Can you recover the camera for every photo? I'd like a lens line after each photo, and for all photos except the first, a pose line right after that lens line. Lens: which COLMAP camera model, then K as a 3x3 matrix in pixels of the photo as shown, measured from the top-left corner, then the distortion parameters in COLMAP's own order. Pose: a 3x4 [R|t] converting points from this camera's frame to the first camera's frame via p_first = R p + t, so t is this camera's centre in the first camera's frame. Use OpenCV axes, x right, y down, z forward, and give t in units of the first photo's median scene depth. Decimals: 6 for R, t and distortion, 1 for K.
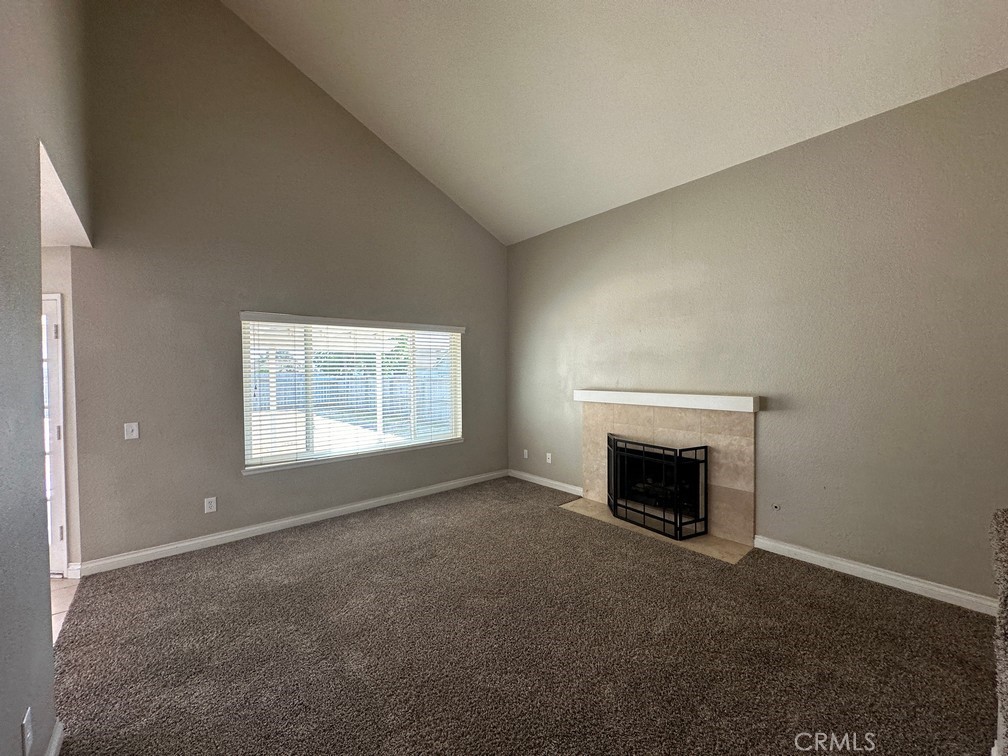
lens RADIAL K [[402.4, 0, 500.0], [0, 402.4, 382.5], [0, 0, 1]] dist [0.001751, 0.000111]
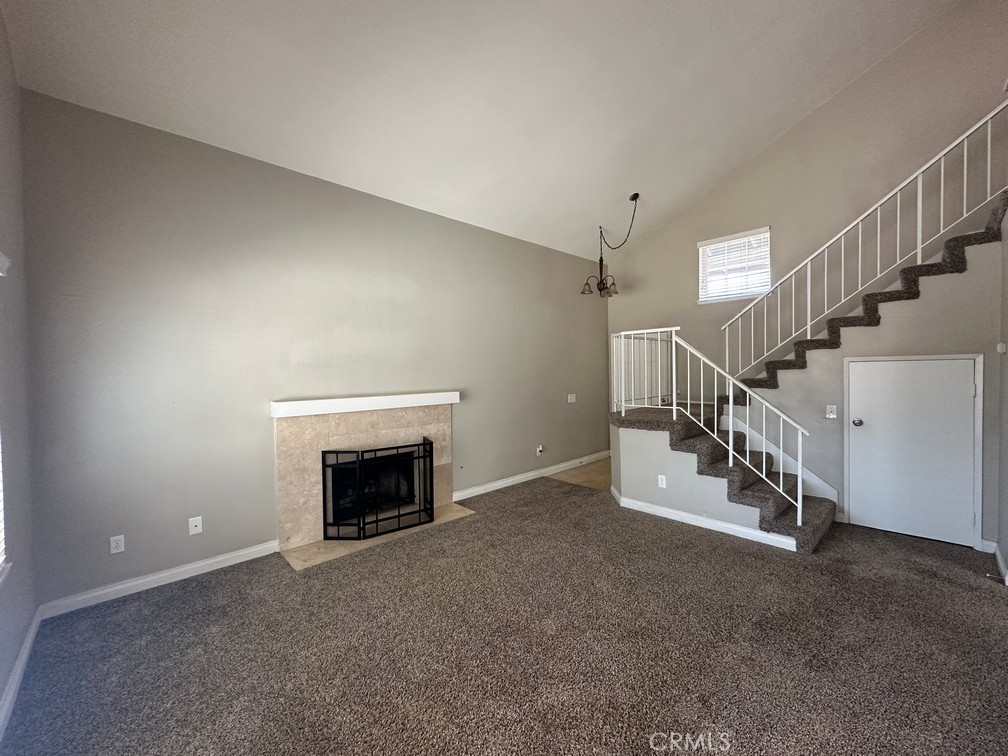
lens RADIAL K [[402.4, 0, 504.0], [0, 402.4, 379.0], [0, 0, 1]] dist [0.001751, 0.000111]
pose [[-0.045293, -0.013465, 0.998883, -0.615738], [0.044587, 0.998885, 0.015487, -0.017820], [-0.997978, 0.045239, -0.044642, 0.729791]]
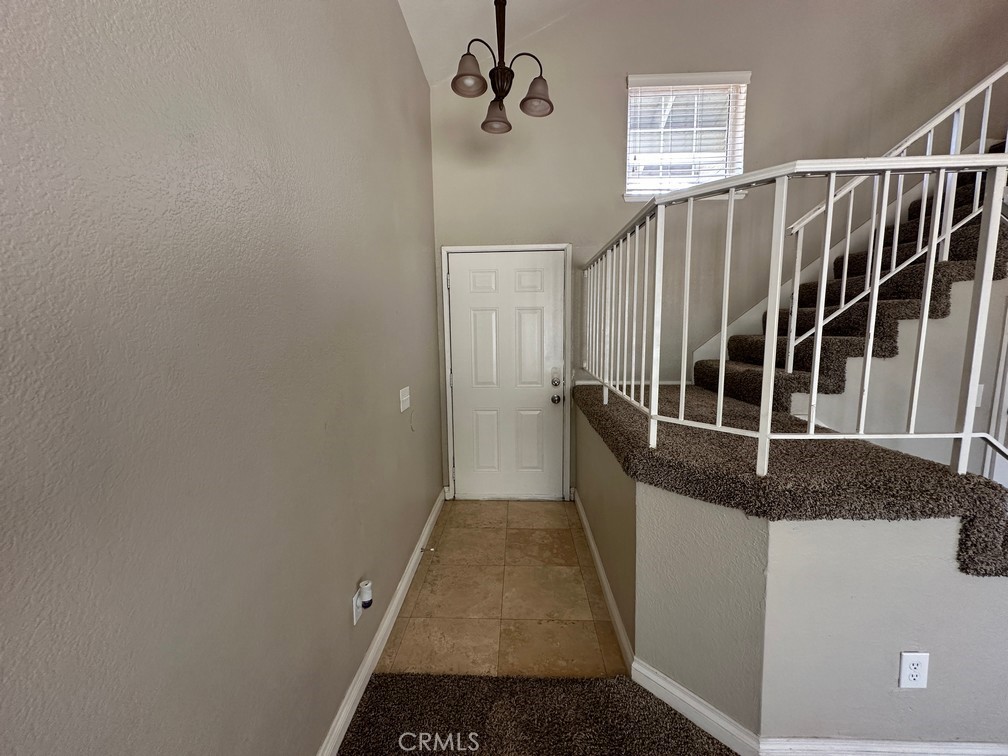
lens RADIAL K [[402.4, 0, 505.1], [0, 402.4, 377.5], [0, 0, 1]] dist [0.001751, 0.000111]
pose [[-0.736640, -0.066019, 0.673055, 0.415873], [0.036899, 0.989818, 0.137475, -0.010774], [-0.675278, 0.126104, -0.726703, 0.718923]]
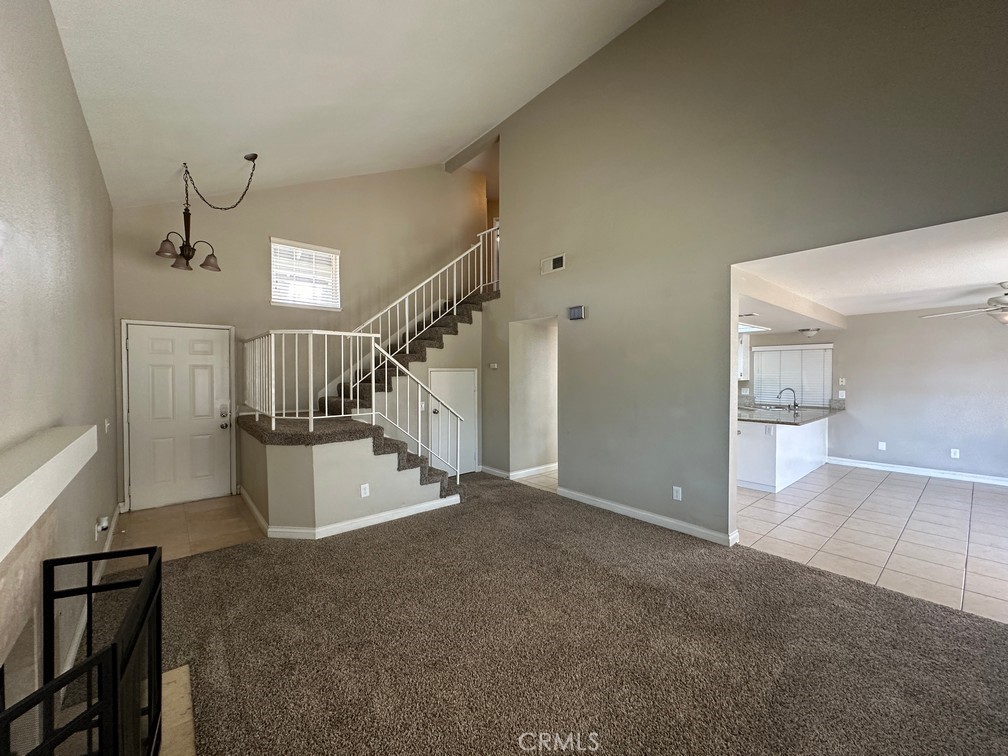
lens RADIAL K [[402.4, 0, 500.2], [0, 402.4, 376.9], [0, 0, 1]] dist [0.001751, 0.000111]
pose [[-0.999885, 0.009934, 0.011476, 0.031446], [0.010398, 0.999100, 0.041112, -0.042035], [-0.011057, 0.041226, -0.999089, 1.269461]]
